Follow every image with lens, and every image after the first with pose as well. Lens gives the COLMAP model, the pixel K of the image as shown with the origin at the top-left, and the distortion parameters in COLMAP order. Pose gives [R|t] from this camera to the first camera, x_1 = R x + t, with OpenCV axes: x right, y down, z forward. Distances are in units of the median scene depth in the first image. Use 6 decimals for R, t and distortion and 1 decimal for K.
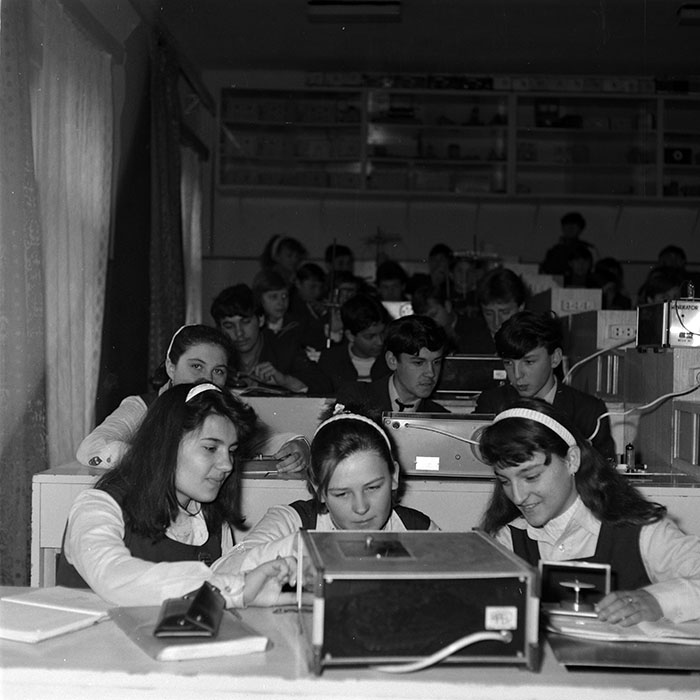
lens RADIAL K [[1182.7, 0, 349.9], [0, 1182.7, 337.1], [0, 0, 1]] dist [-0.026844, -0.195911]
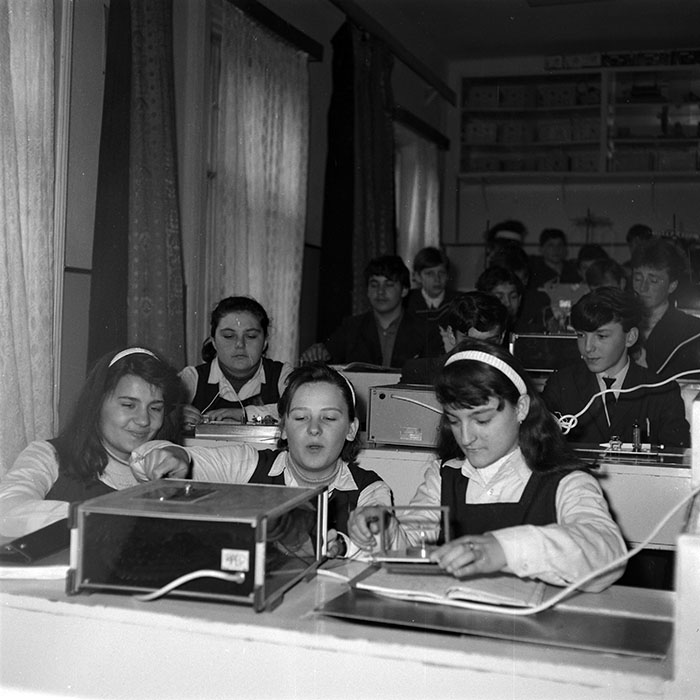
lens RADIAL K [[1181.5, 0, 350.0], [0, 1181.5, 350.0], [0, 0, 1]] dist [-0.011708, -0.205285]
pose [[0.941506, 0.010412, -0.336836, 0.194268], [-0.004928, 0.999841, 0.017131, 0.009234], [0.336961, -0.014469, 0.941407, 0.008173]]
